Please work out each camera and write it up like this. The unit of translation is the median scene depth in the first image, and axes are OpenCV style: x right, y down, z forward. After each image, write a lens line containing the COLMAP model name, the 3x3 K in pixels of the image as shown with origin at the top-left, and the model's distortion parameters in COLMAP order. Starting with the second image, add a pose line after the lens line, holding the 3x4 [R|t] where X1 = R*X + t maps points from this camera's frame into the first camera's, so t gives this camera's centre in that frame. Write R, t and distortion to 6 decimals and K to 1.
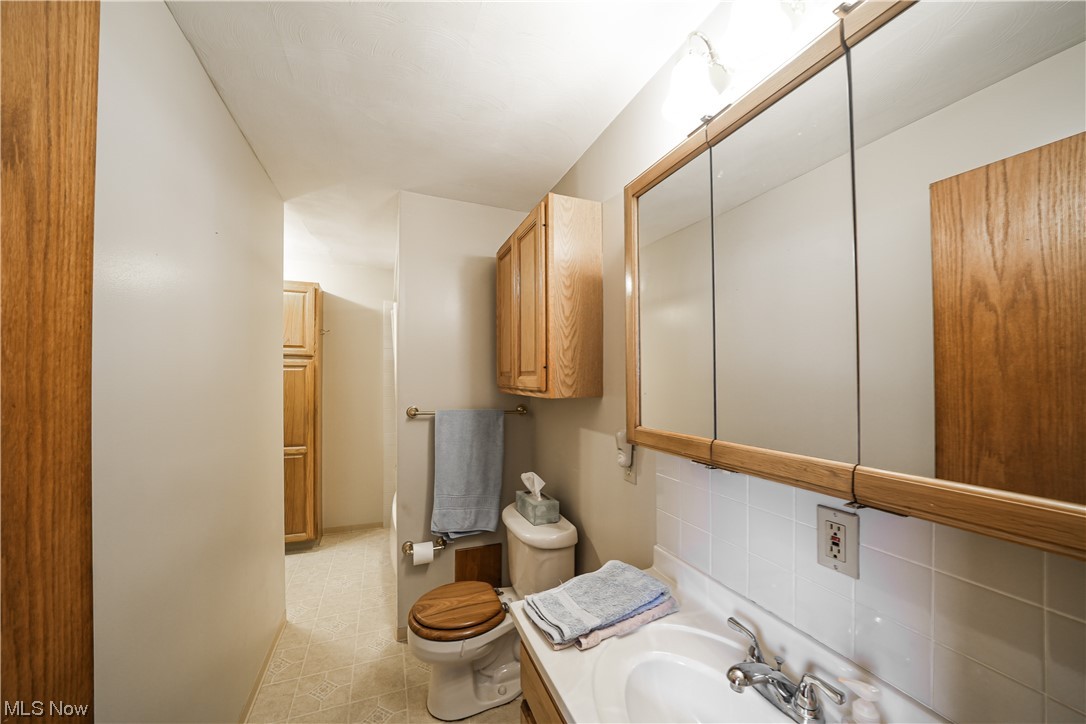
lens RADIAL K [[376.5, 0, 543.3], [0, 376.5, 368.2], [0, 0, 1]] dist [-0.001400, -0.000060]
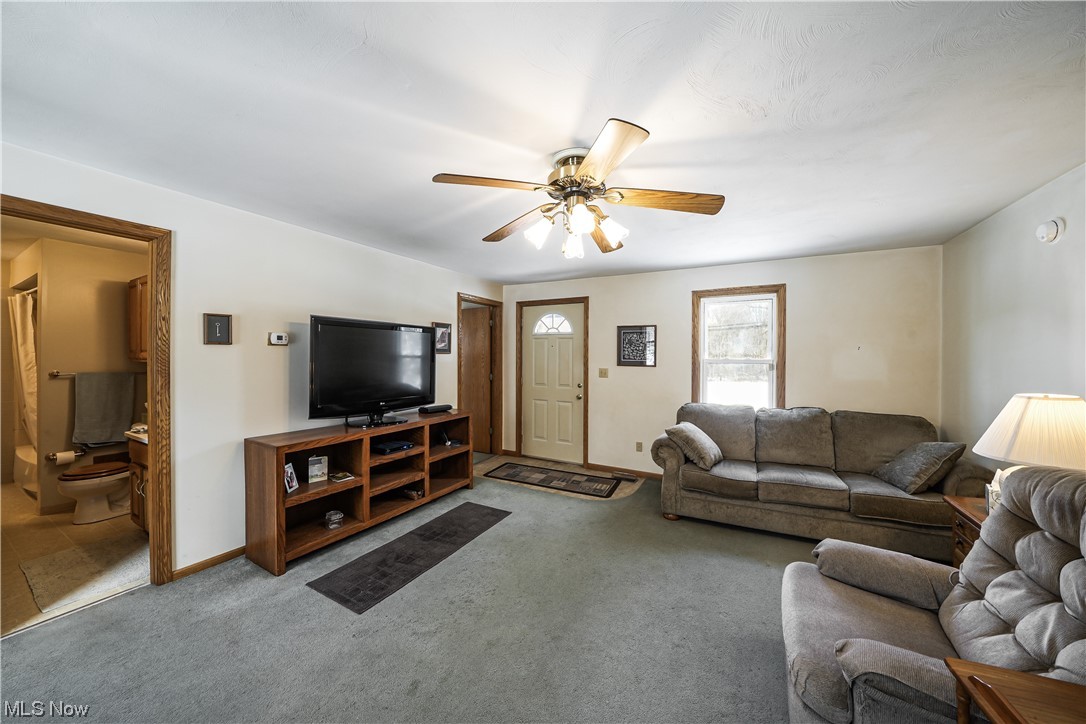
lens RADIAL K [[376.5, 0, 536.1], [0, 376.5, 355.9], [0, 0, 1]] dist [-0.001400, -0.000060]
pose [[0.793641, -0.002438, 0.608381, 0.331624], [-0.006035, 0.999911, 0.011879, 0.003127], [-0.608356, -0.013100, 0.793556, -1.606545]]
